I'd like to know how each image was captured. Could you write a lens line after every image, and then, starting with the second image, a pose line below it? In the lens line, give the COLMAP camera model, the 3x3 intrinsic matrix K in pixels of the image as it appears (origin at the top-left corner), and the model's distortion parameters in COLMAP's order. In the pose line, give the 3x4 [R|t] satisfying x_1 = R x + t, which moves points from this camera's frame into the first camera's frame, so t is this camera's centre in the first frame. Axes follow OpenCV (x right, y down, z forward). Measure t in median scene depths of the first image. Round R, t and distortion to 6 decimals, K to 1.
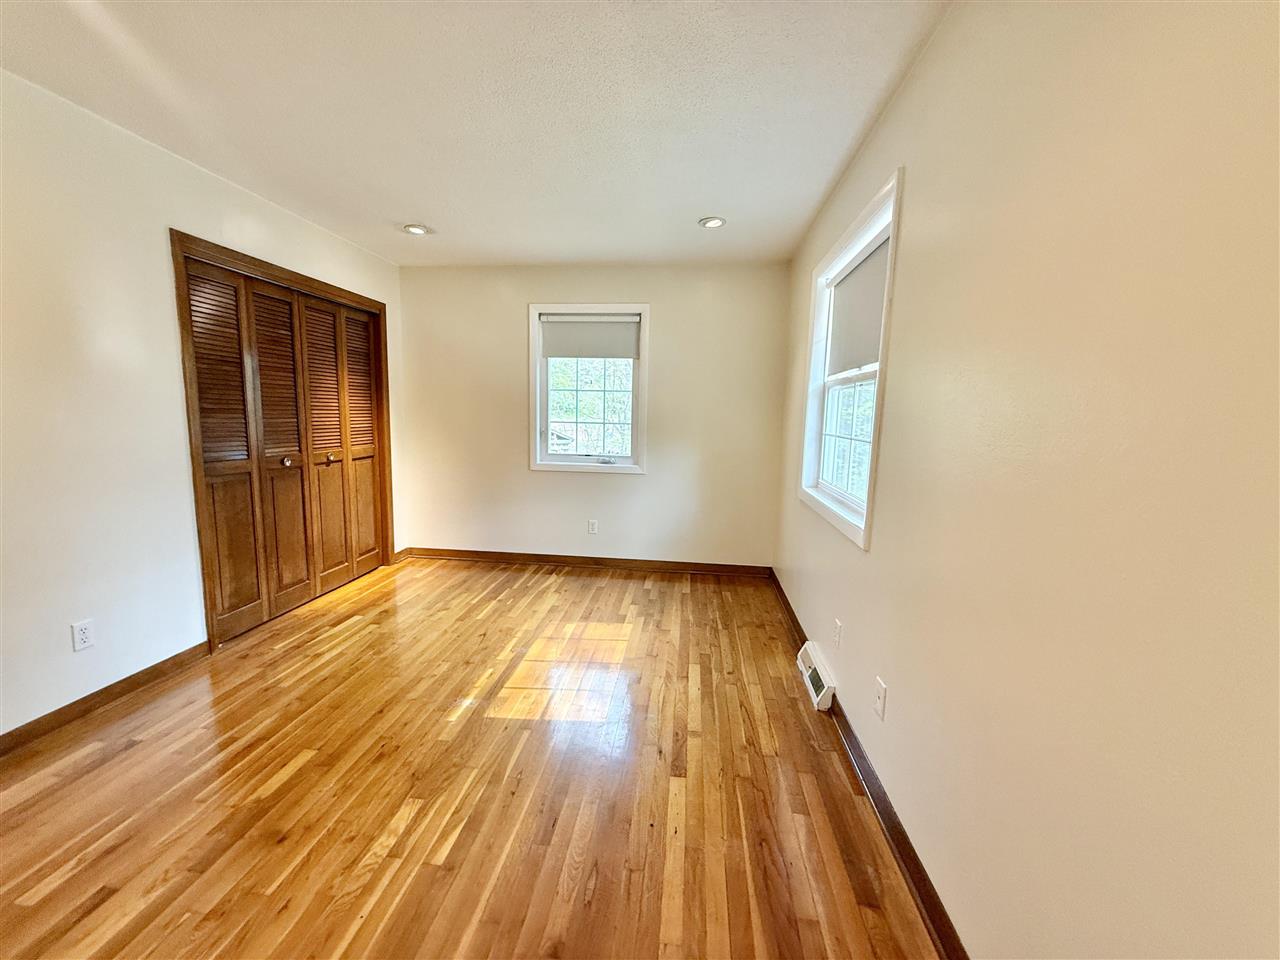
lens RADIAL K [[510.2, 0, 639.8], [0, 510.2, 479.6], [0, 0, 1]] dist [-0.000071, -0.000560]
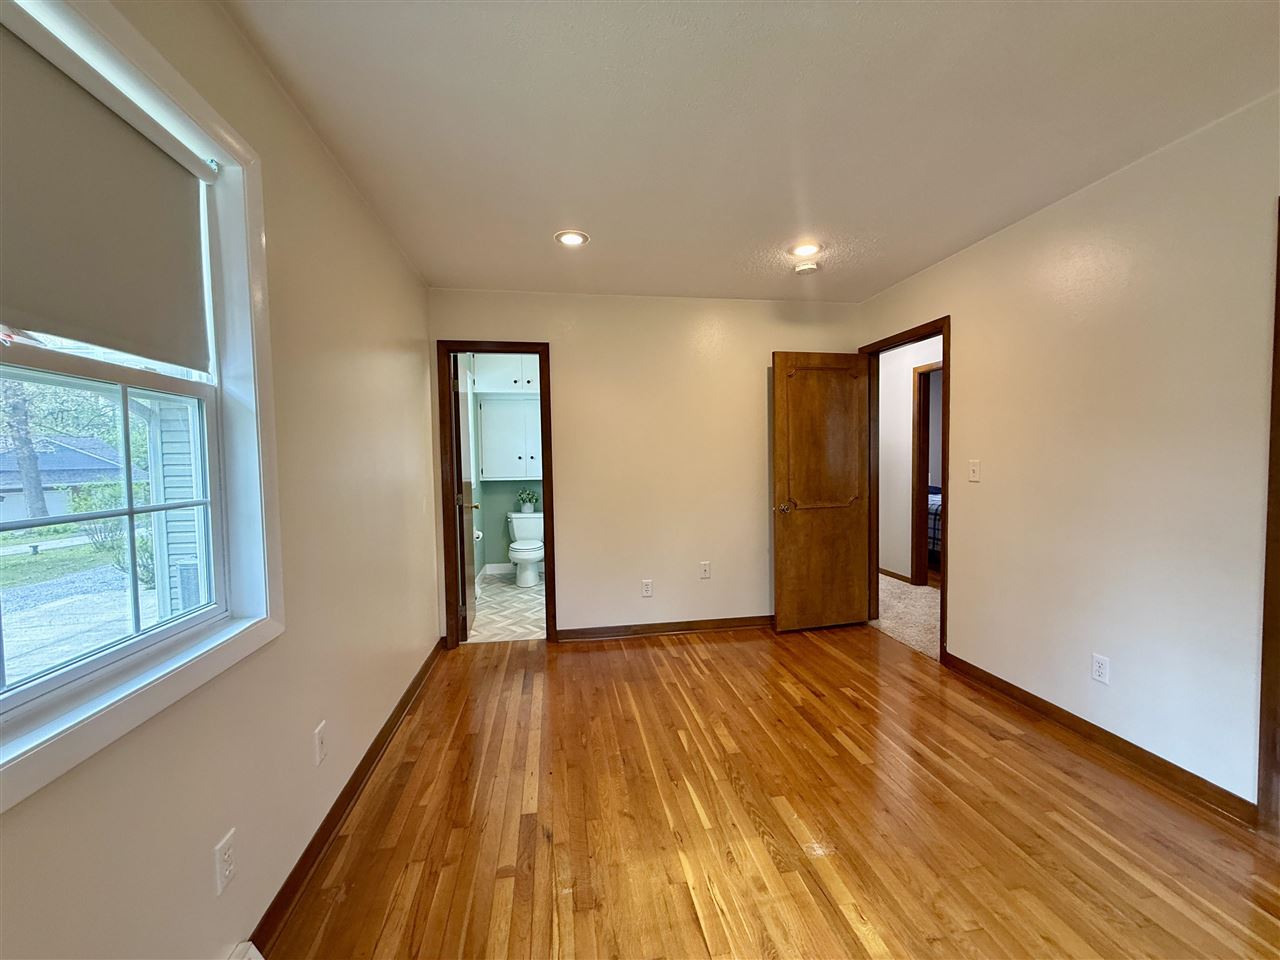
lens RADIAL K [[510.2, 0, 638.8], [0, 510.2, 479.0], [0, 0, 1]] dist [-0.000071, -0.000560]
pose [[-0.963563, 0.003632, -0.267458, 0.121008], [-0.042034, 0.985429, 0.164814, -0.224873], [0.264160, 0.170051, -0.949369, 1.723633]]
